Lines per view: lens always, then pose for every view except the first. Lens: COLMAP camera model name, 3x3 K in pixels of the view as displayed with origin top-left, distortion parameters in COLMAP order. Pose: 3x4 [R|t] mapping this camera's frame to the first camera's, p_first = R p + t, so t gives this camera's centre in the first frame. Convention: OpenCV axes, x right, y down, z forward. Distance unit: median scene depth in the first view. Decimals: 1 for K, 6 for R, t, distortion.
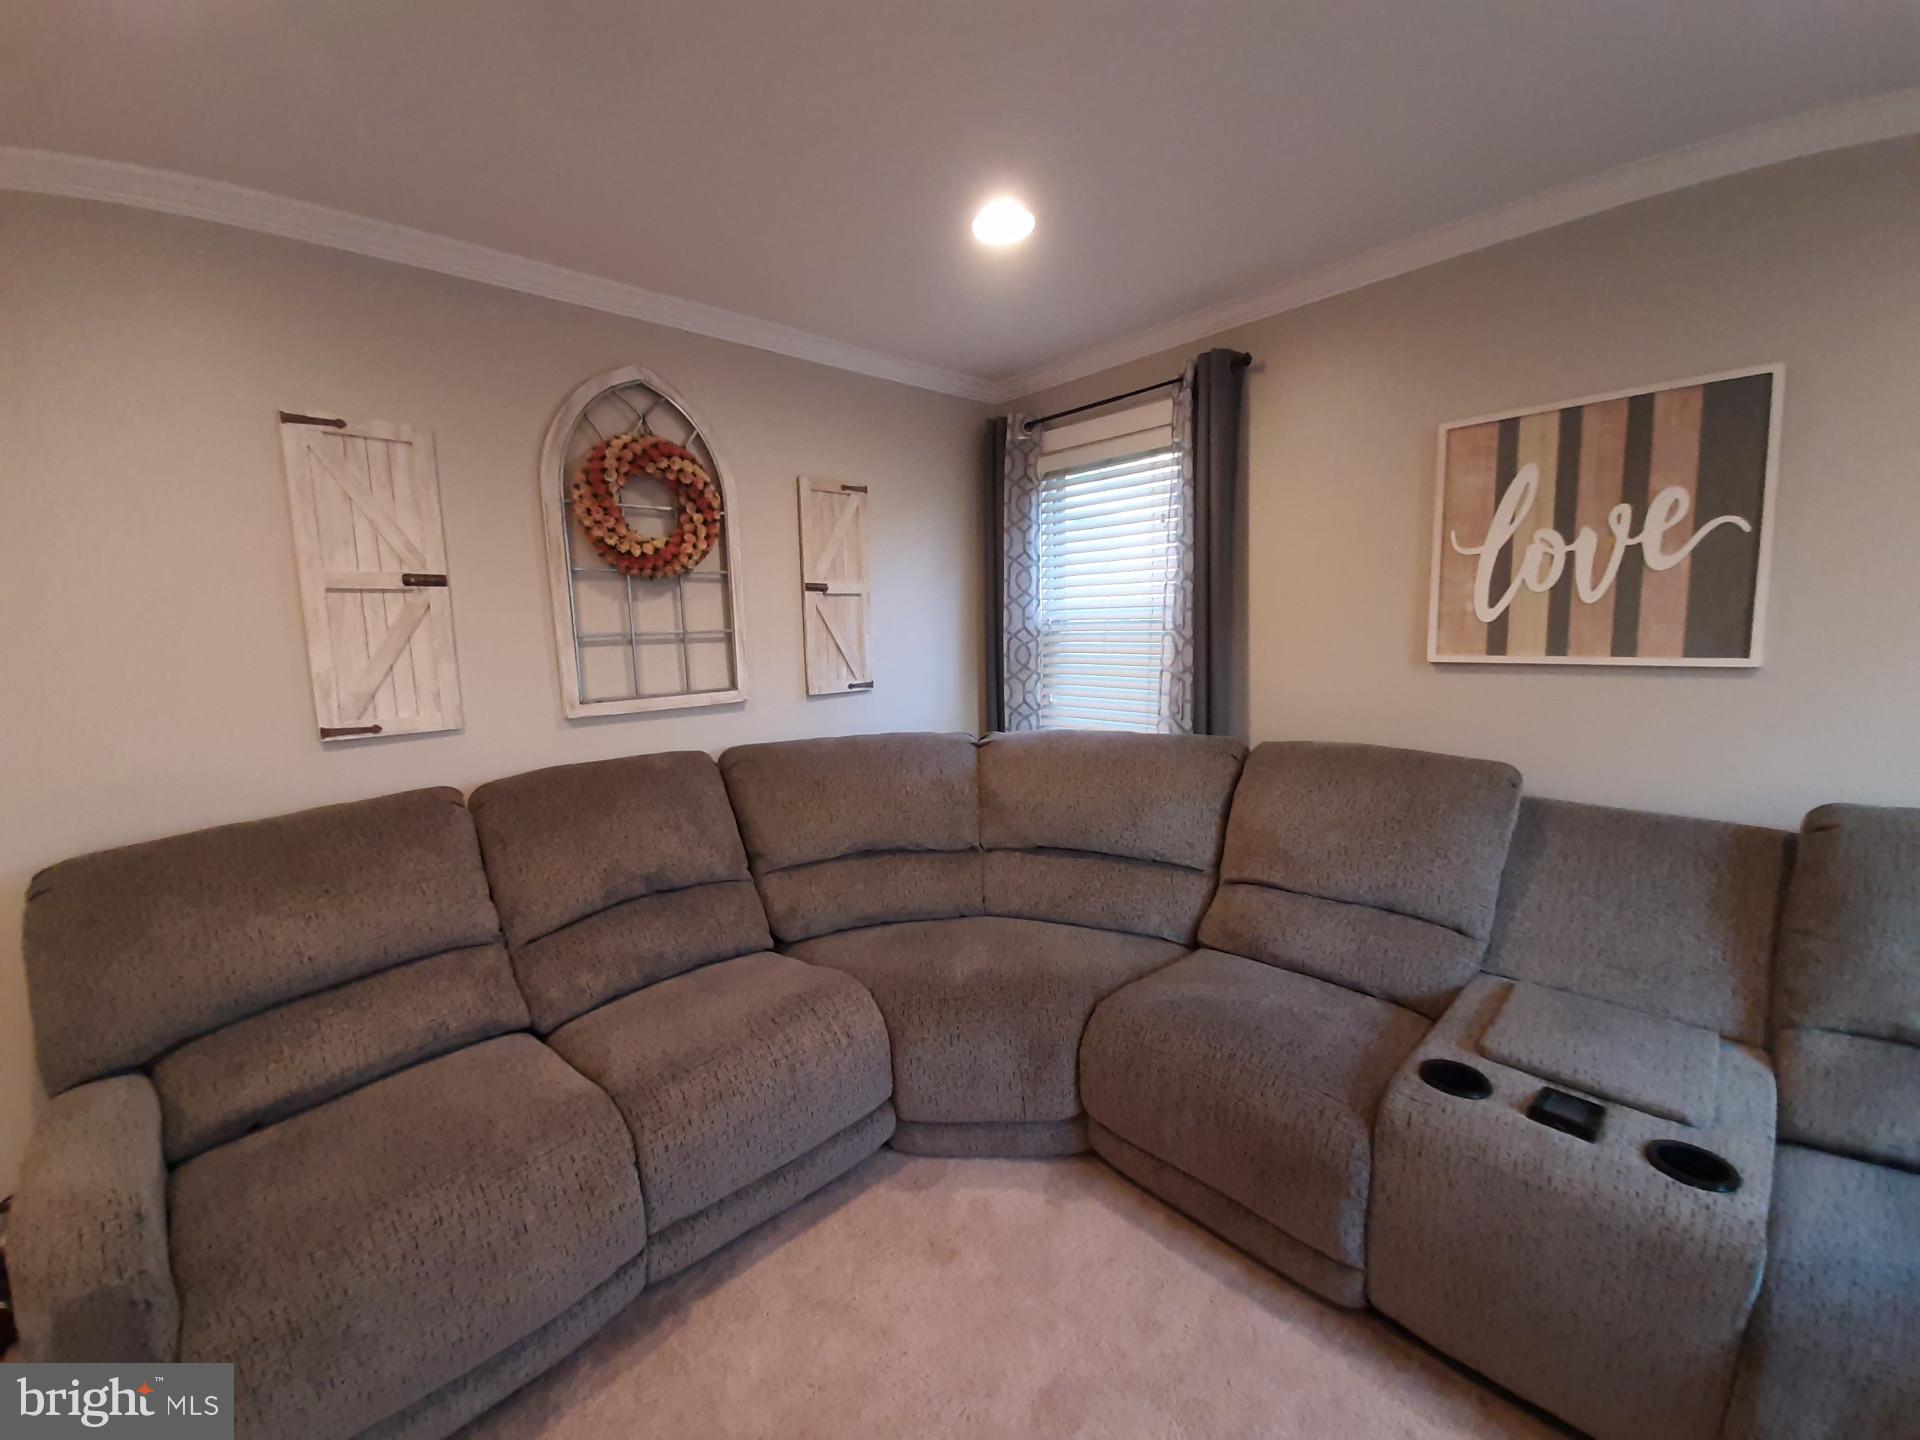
lens RADIAL K [[753.2, 0, 954.2], [0, 753.2, 711.6], [0, 0, 1]] dist [0.019331, -0.013671]
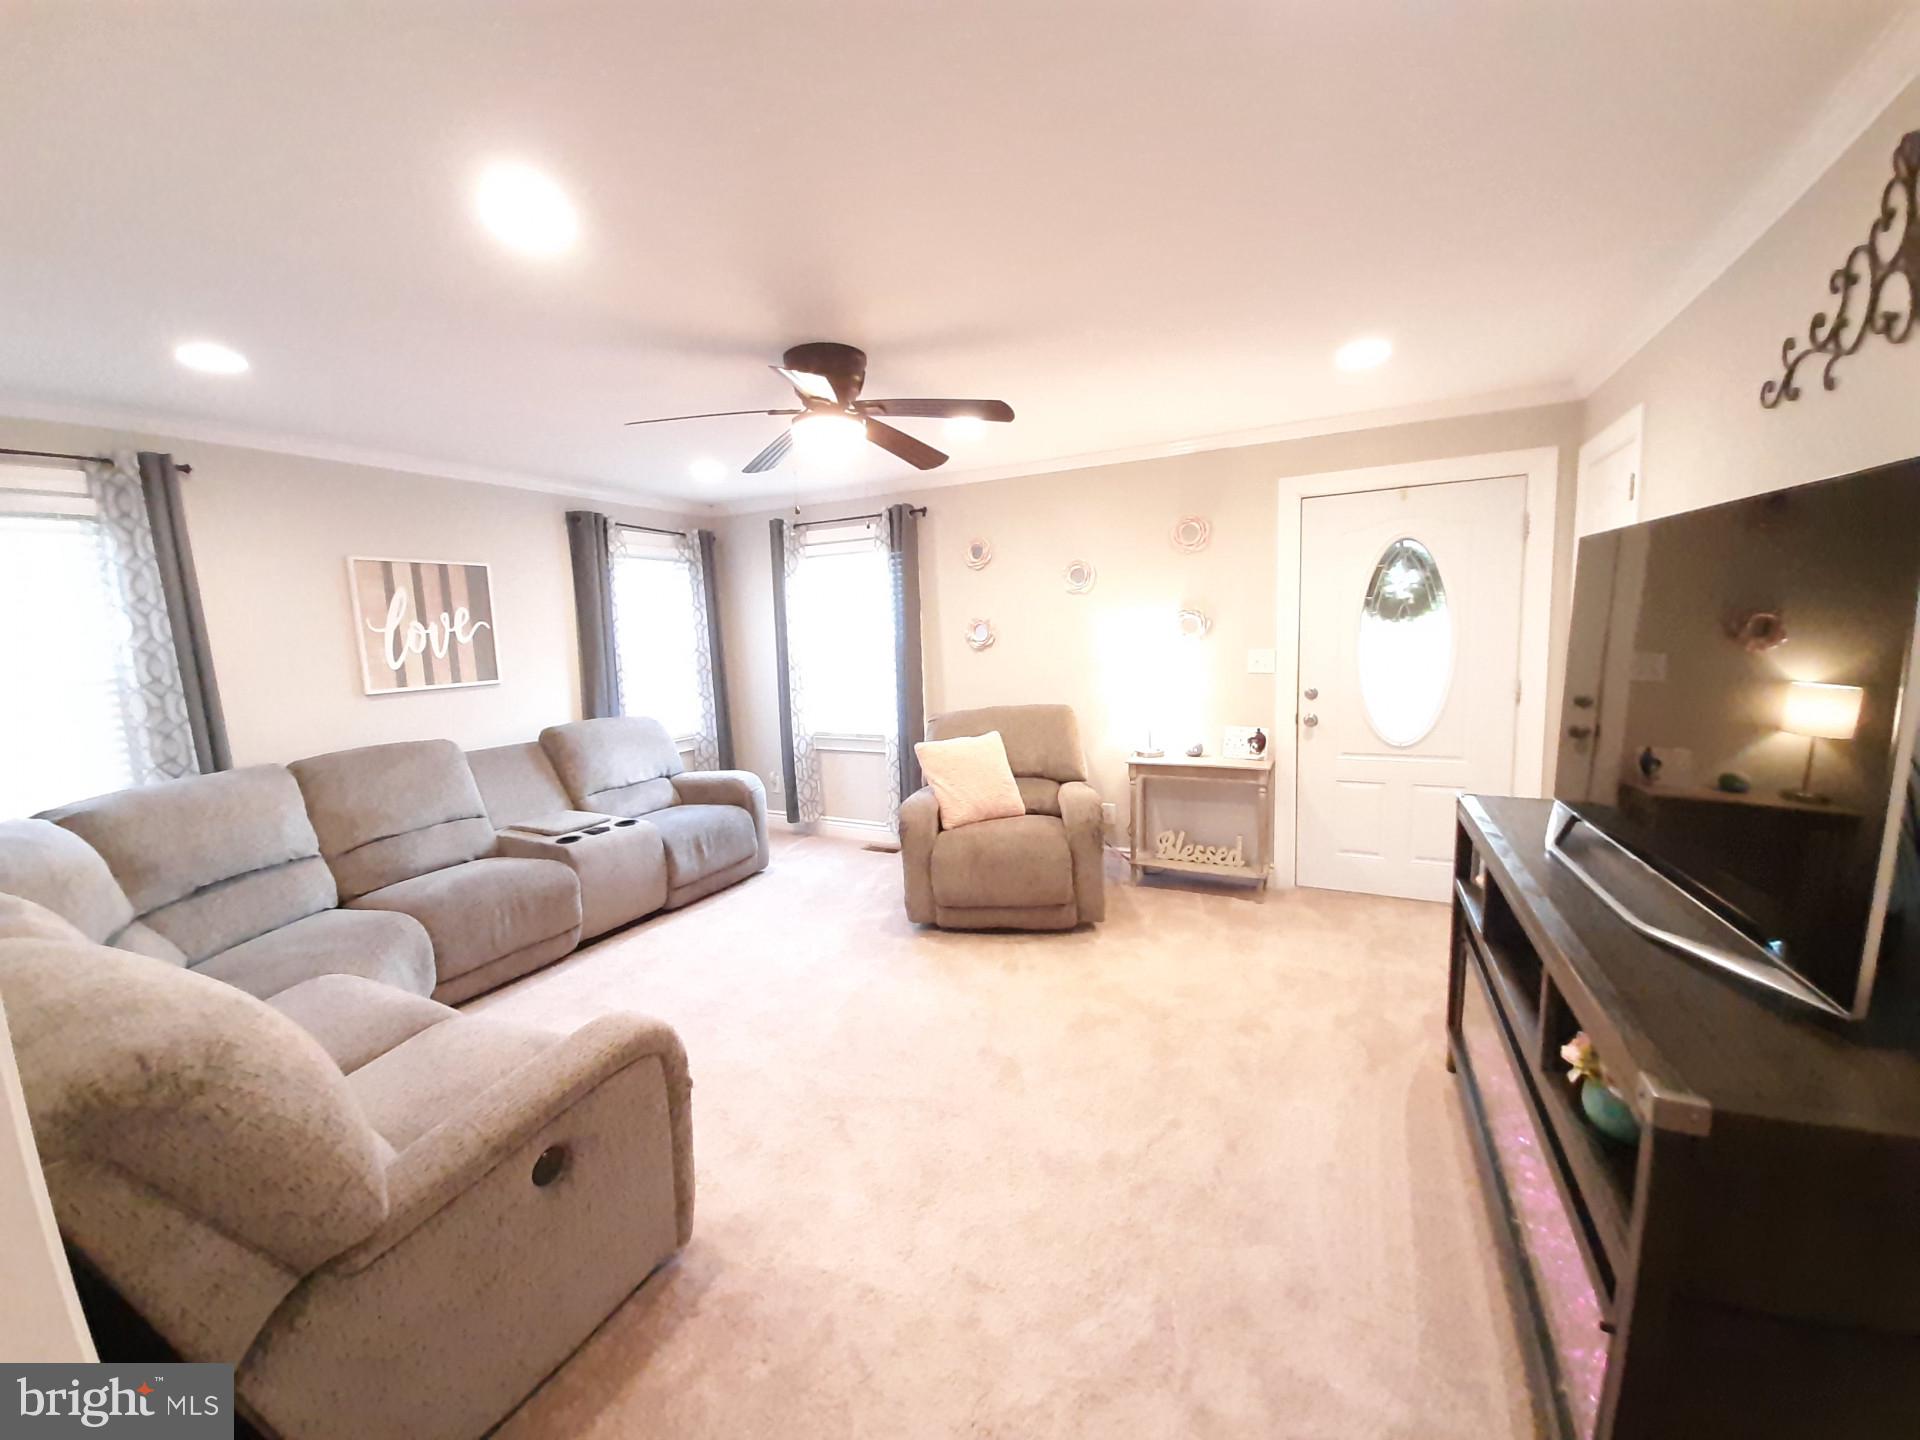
lens RADIAL K [[753.2, 0, 954.2], [0, 753.2, 711.6], [0, 0, 1]] dist [0.019331, -0.013671]
pose [[-0.346206, -0.066114, 0.935826, -1.539952], [0.158317, 0.979091, 0.127740, -0.041822], [-0.924704, 0.192382, -0.328500, 0.398142]]
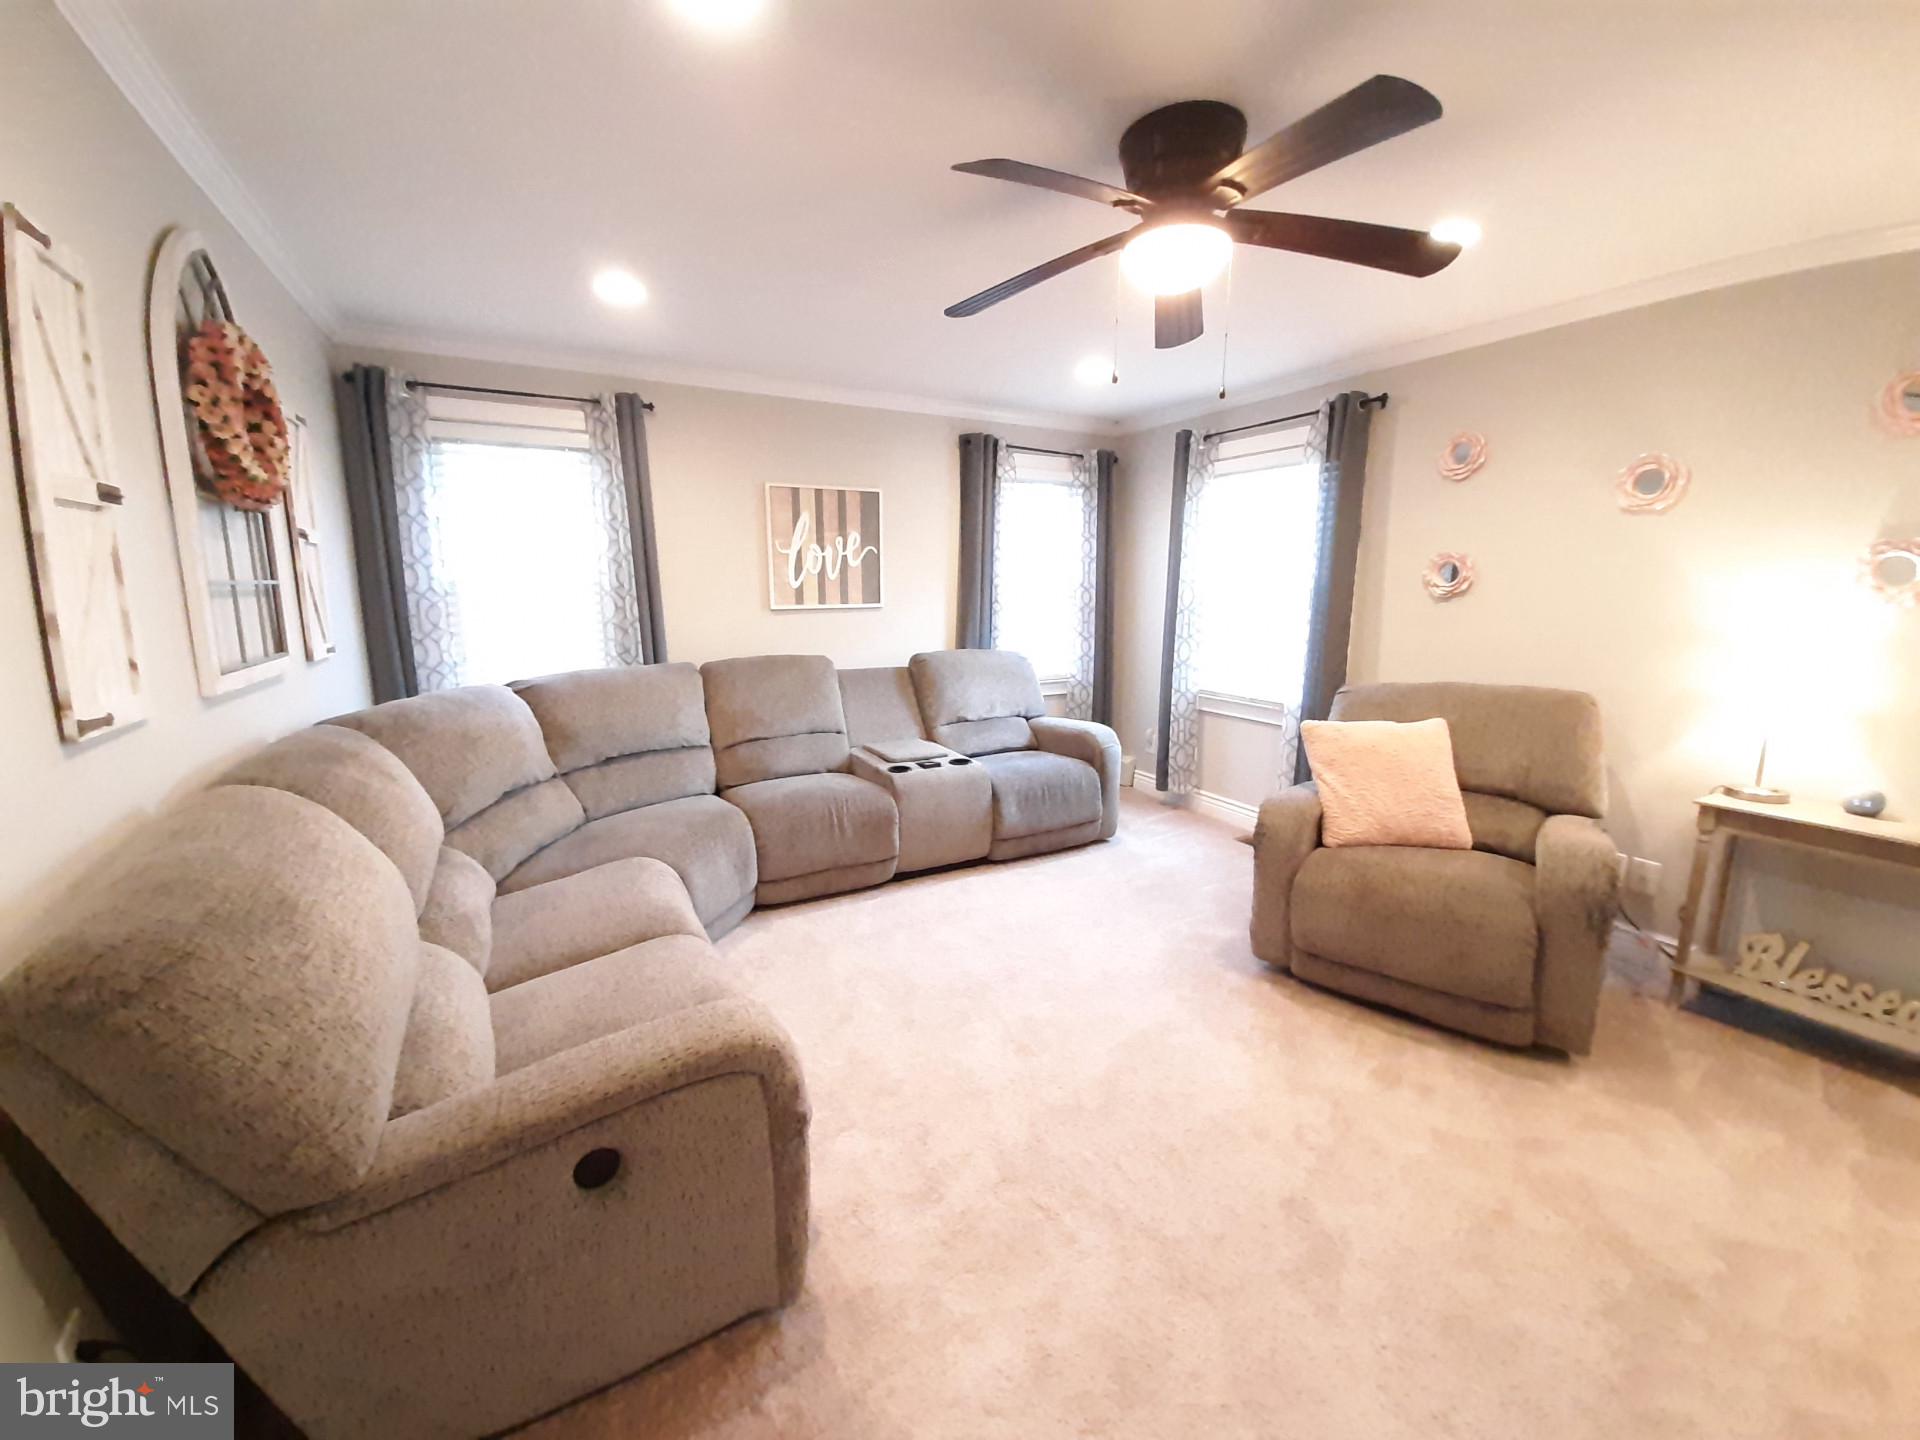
lens RADIAL K [[753.2, 0, 954.2], [0, 753.2, 711.6], [0, 0, 1]] dist [0.019331, -0.013671]
pose [[0.237740, -0.138394, 0.961419, -1.200682], [0.110016, 0.987265, 0.114909, 0.020940], [-0.965078, 0.078453, 0.249938, 0.135466]]
